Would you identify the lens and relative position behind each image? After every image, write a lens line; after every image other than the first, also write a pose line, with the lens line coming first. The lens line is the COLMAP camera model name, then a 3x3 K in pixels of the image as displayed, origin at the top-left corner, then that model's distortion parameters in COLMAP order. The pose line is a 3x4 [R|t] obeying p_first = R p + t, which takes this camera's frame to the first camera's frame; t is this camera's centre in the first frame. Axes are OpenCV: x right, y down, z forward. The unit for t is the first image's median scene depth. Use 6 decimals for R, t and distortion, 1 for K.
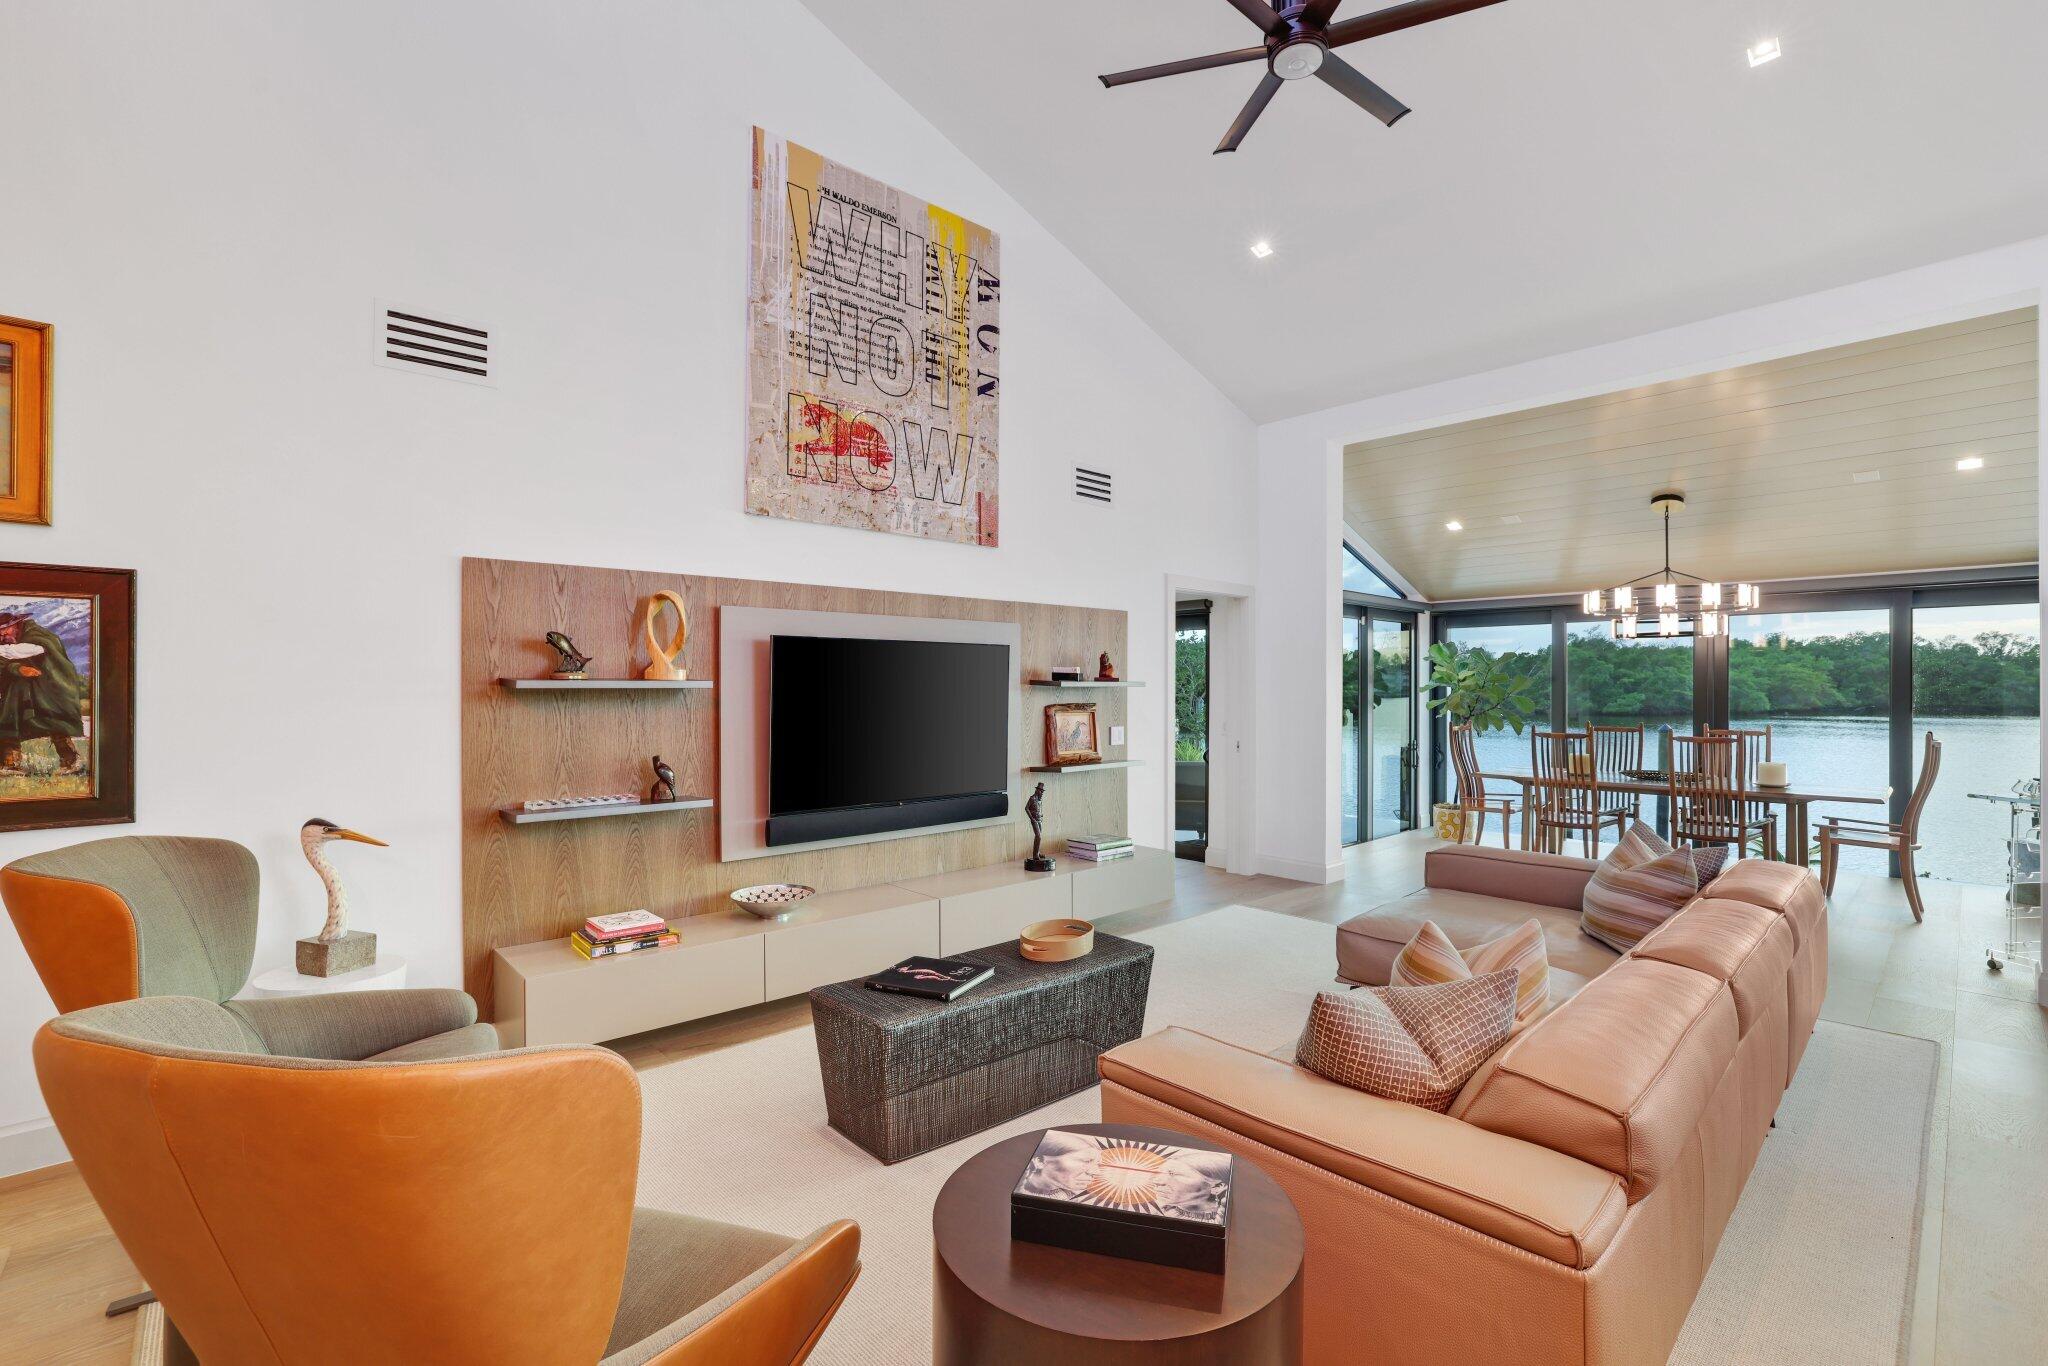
lens RADIAL K [[911.3, 0, 1052.7], [0, 911.3, 688.6], [0, 0, 1]] dist [0.001110, 0.001132]
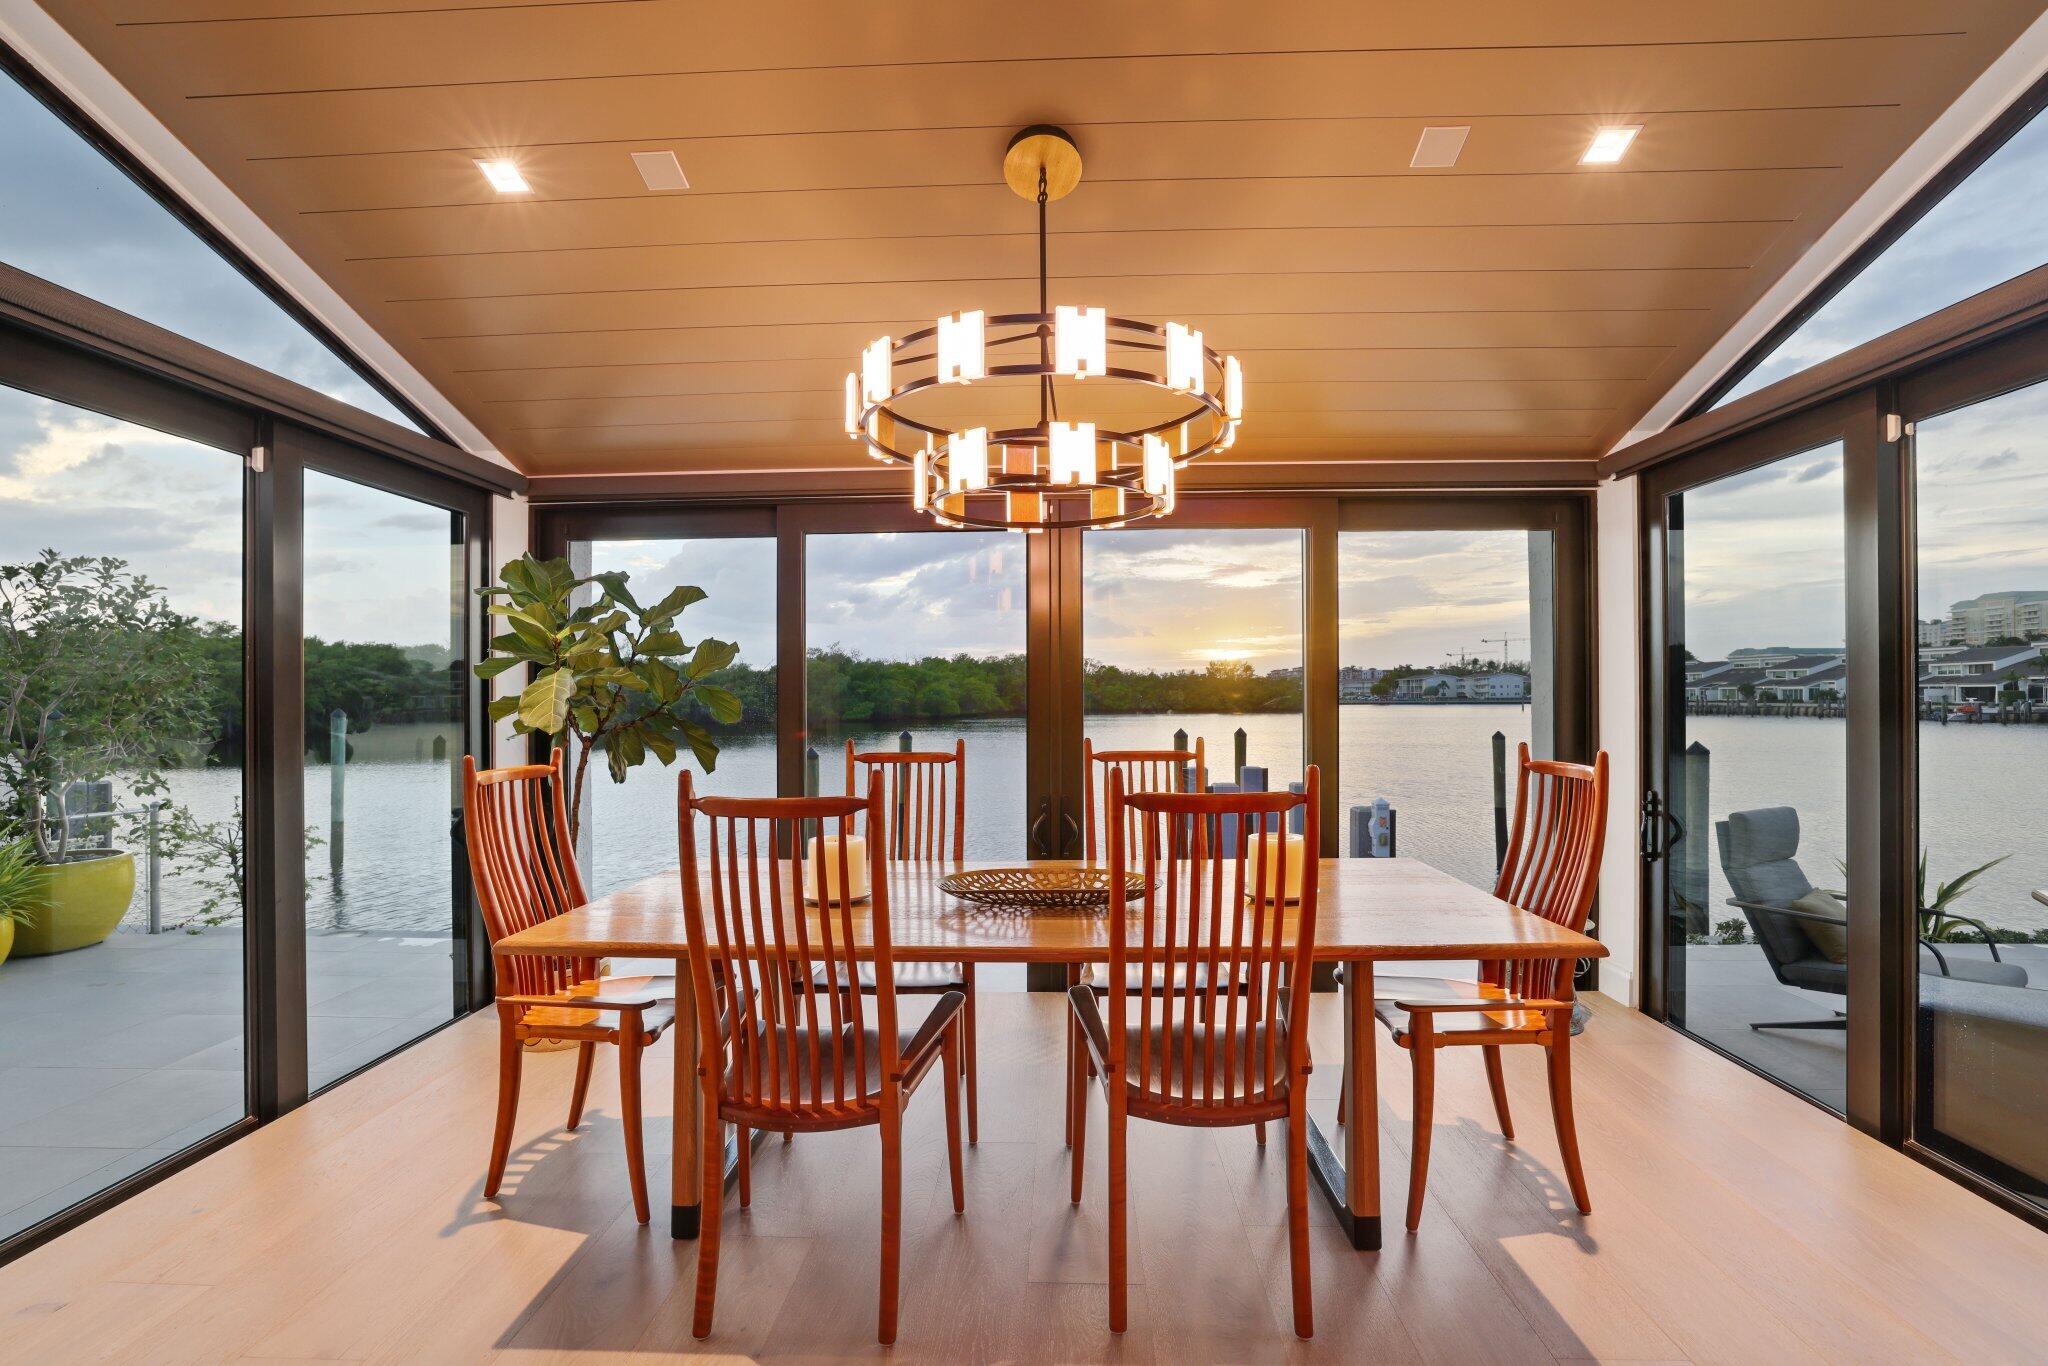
lens RADIAL K [[892.3, 0, 1024.0], [0, 892.3, 683.0], [0, 0, 1]] dist [-0.002229, 0.000069]
pose [[0.735602, 0.005998, 0.677387, 0.308152], [0.006889, 0.999843, -0.016335, 0.014542], [-0.677378, 0.016683, 0.735446, 0.539743]]
